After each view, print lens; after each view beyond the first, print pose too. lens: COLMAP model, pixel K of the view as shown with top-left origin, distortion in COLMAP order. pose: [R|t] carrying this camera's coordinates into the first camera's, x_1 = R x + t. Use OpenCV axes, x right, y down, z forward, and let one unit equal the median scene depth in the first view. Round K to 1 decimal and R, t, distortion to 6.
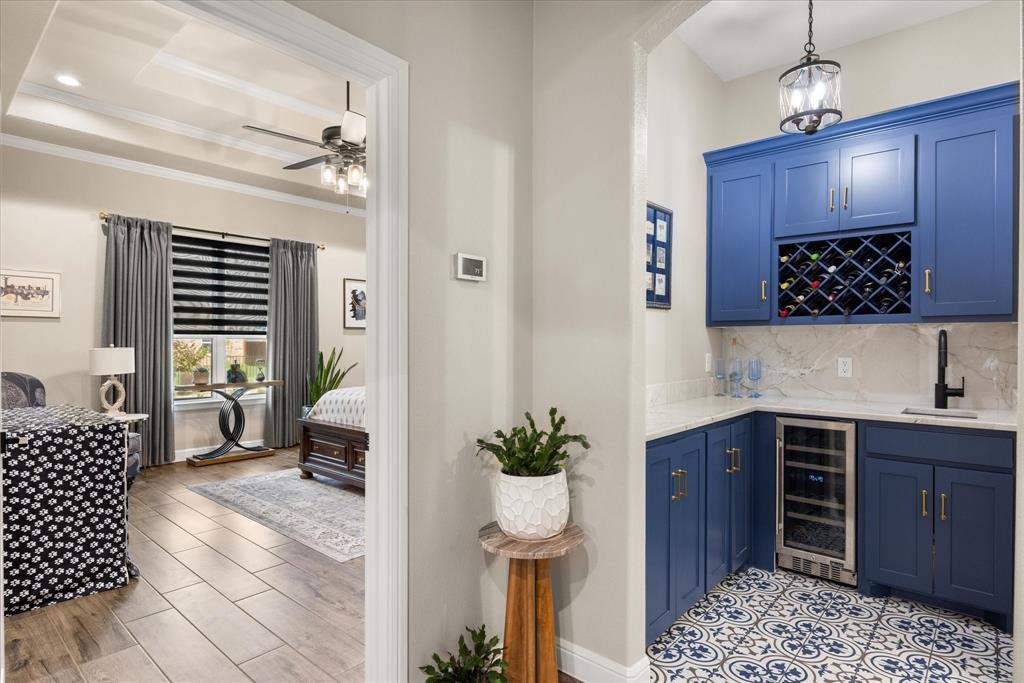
lens RADIAL K [[560.6, 0, 516.8], [0, 560.6, 339.0], [0, 0, 1]] dist [0.002061, -0.002470]
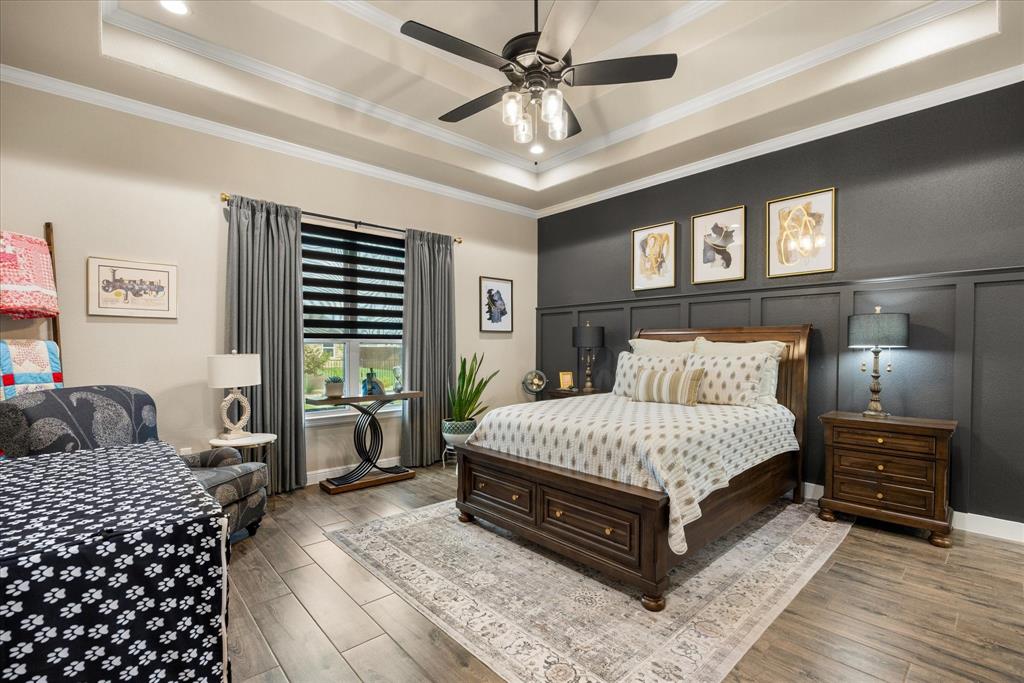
lens RADIAL K [[458.8, 0, 516.4], [0, 458.8, 352.6], [0, 0, 1]] dist [-0.015593, 0.000492]
pose [[0.994290, -0.000821, -0.106708, -0.224199], [0.002615, 0.999858, 0.016669, 0.002769], [0.106679, -0.016853, 0.994151, 0.355162]]
